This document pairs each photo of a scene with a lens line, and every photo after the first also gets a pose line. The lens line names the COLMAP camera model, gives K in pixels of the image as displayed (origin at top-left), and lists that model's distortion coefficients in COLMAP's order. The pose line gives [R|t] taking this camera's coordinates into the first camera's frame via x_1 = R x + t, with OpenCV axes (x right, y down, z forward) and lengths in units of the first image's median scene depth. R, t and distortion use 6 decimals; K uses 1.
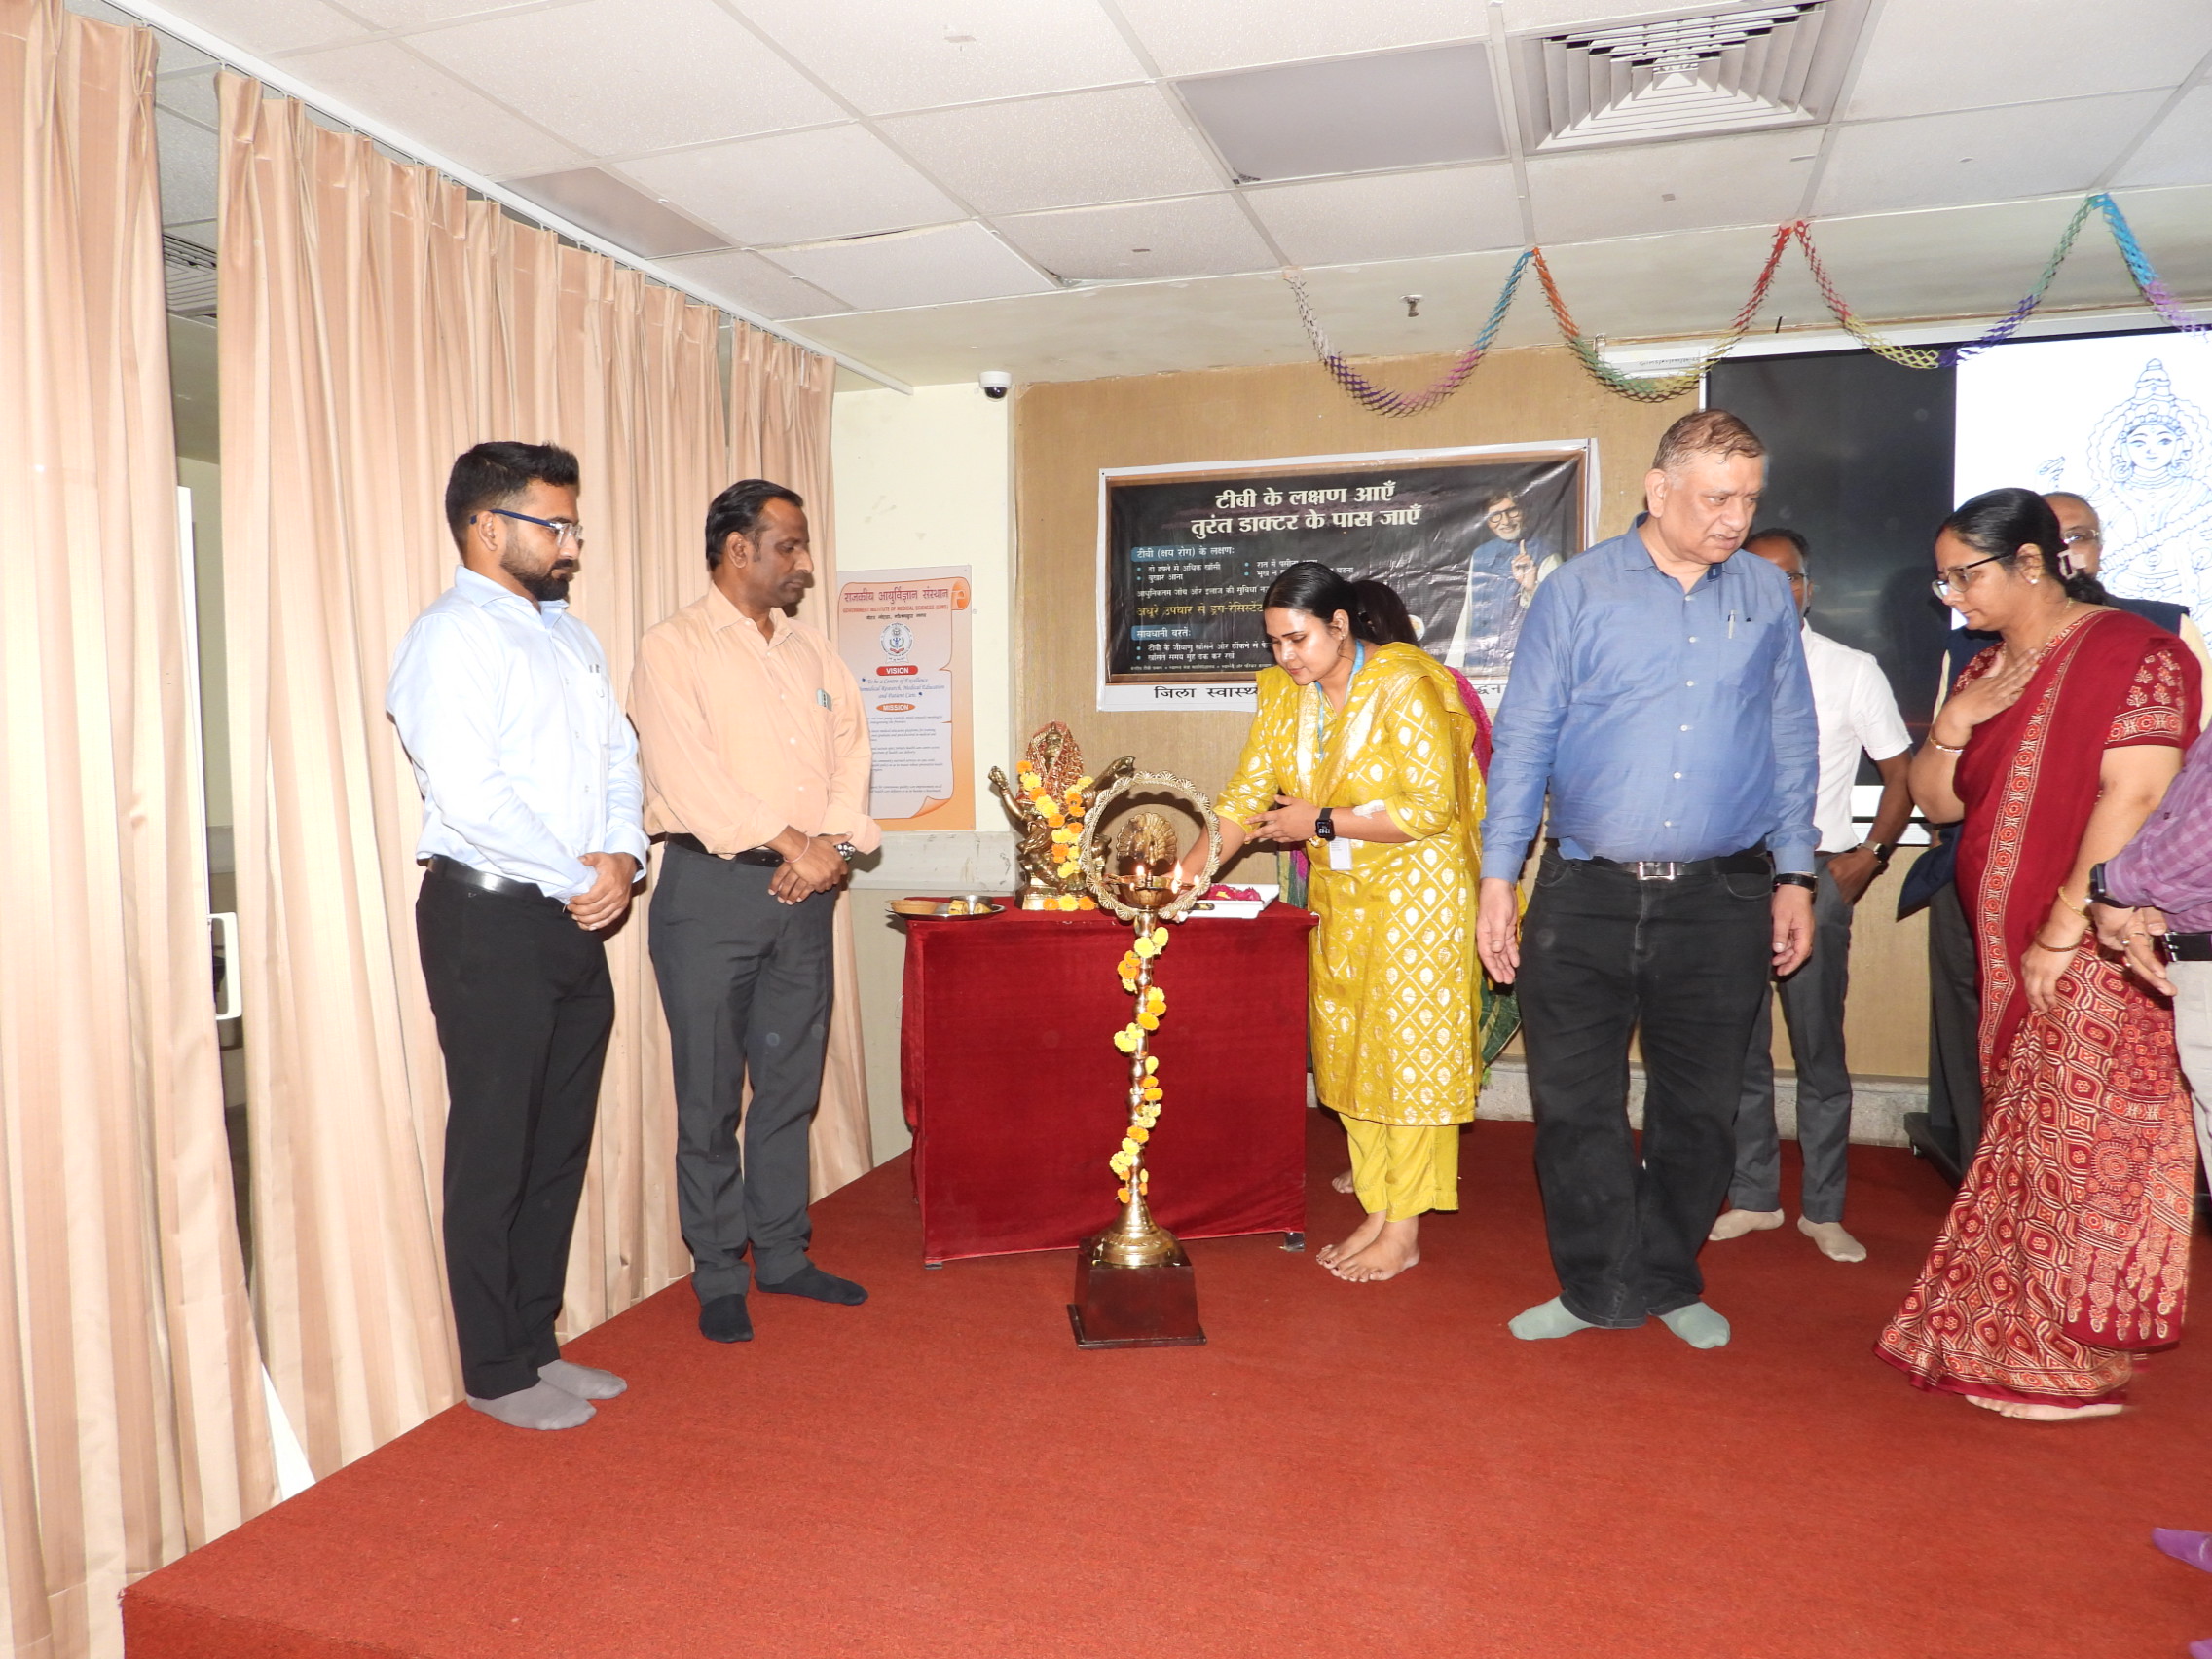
lens RADIAL K [[1588.2, 0, 1110.8], [0, 1588.2, 829.4], [0, 0, 1]] dist [-0.017061, 0.007328]
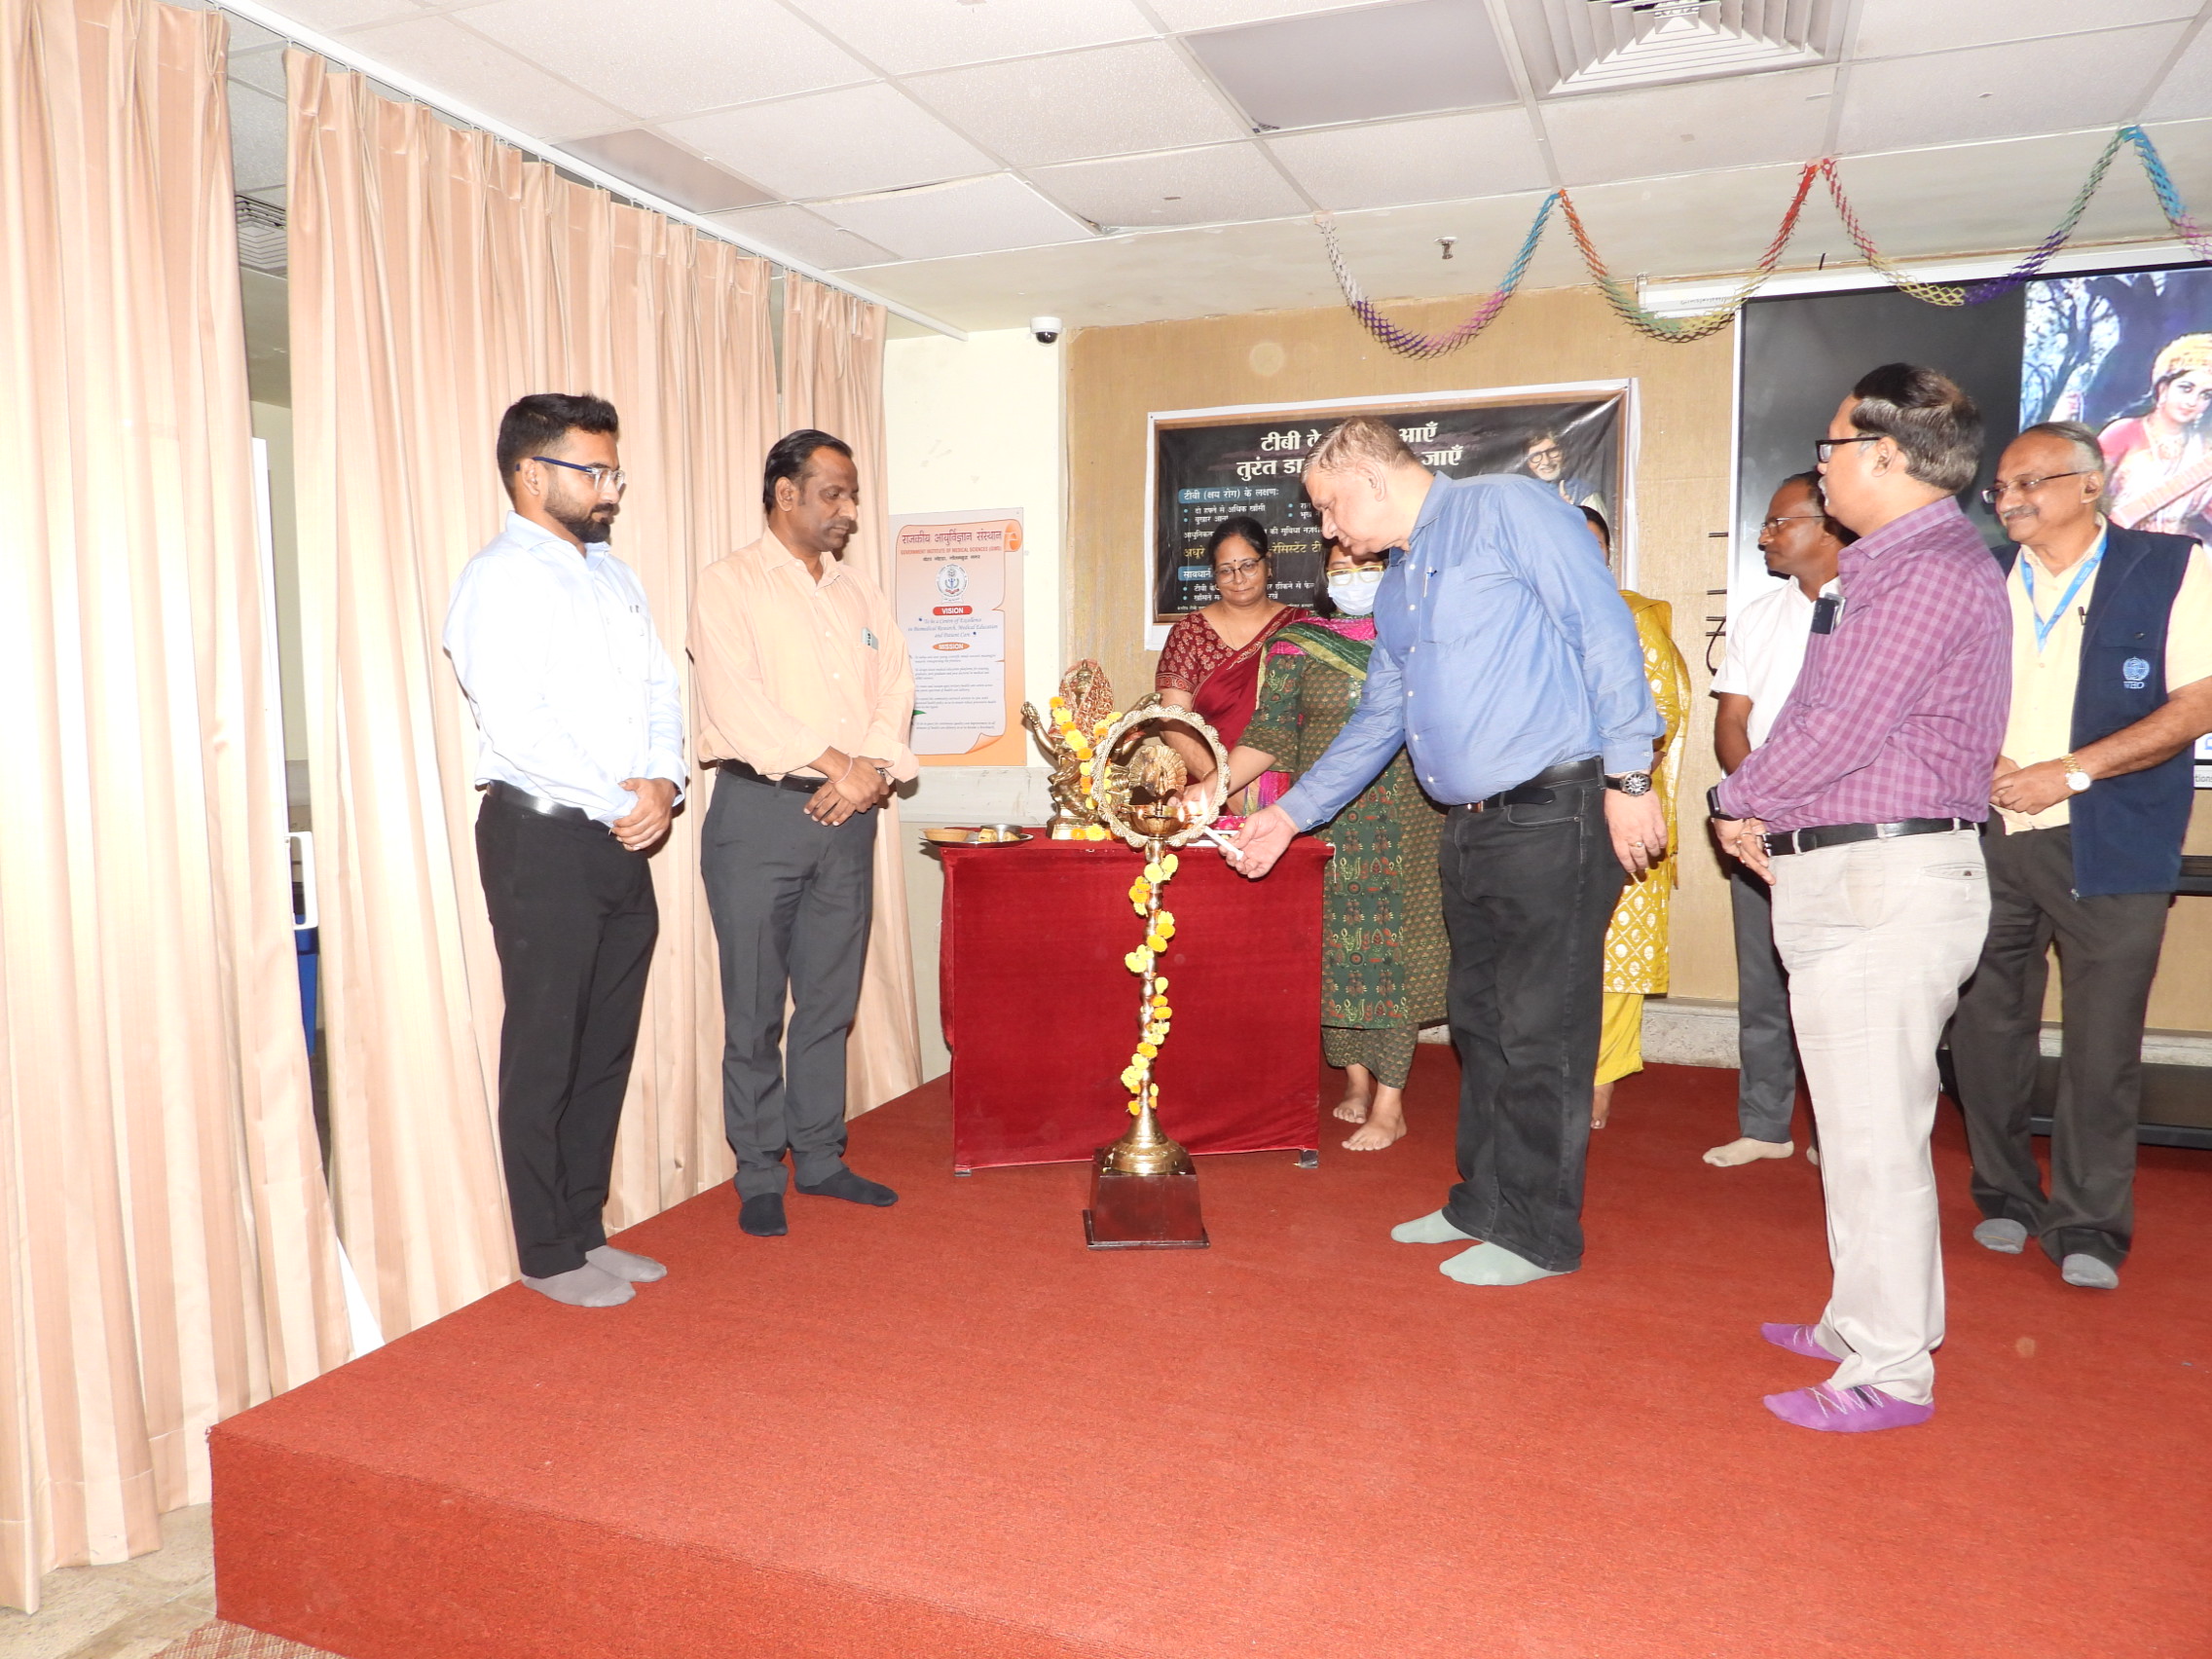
lens RADIAL K [[1588.2, 0, 1110.8], [0, 1588.2, 829.4], [0, 0, 1]] dist [-0.017061, 0.007328]
pose [[0.998129, 0.007907, -0.060631, 0.047568], [-0.005741, 0.999341, 0.035830, 0.006672], [0.060874, -0.035415, 0.997517, -0.041463]]
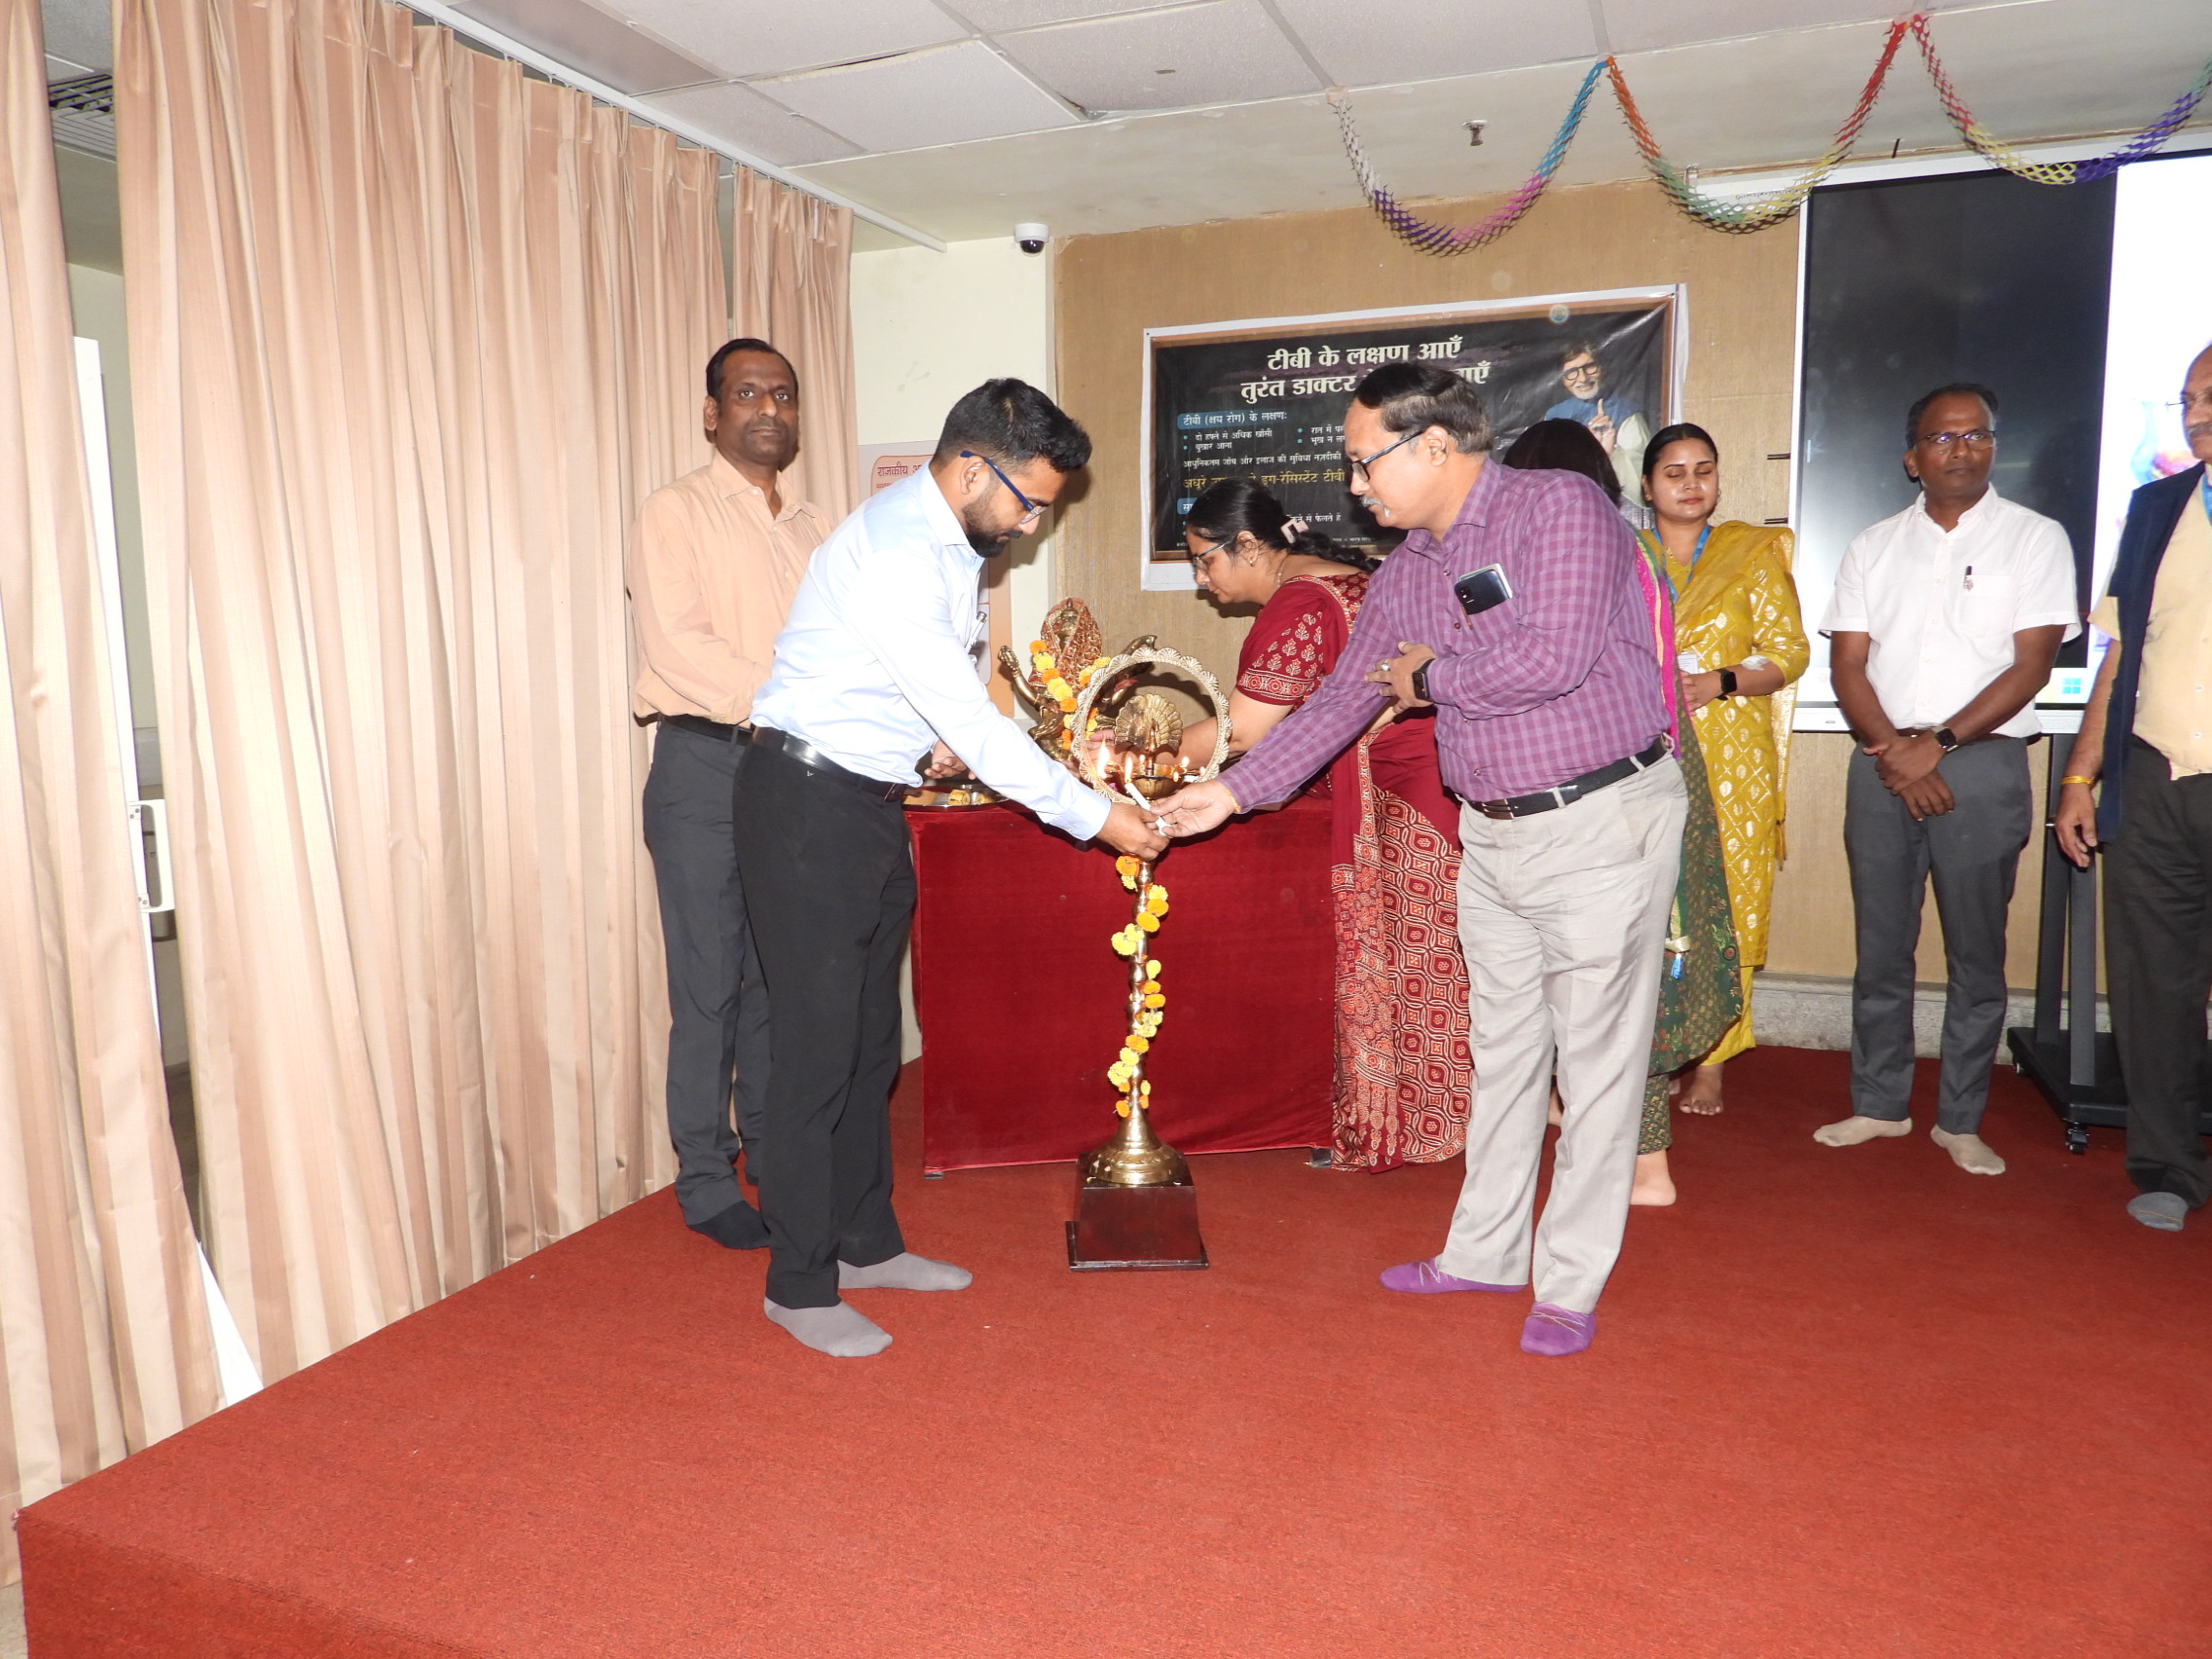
lens RADIAL K [[1588.2, 0, 1110.8], [0, 1588.2, 829.4], [0, 0, 1]] dist [-0.017061, 0.007328]
pose [[0.997794, 0.005708, -0.066136, 0.053071], [-0.001246, 0.997732, 0.067305, 0.004895], [0.066370, -0.067074, 0.995538, 0.075673]]
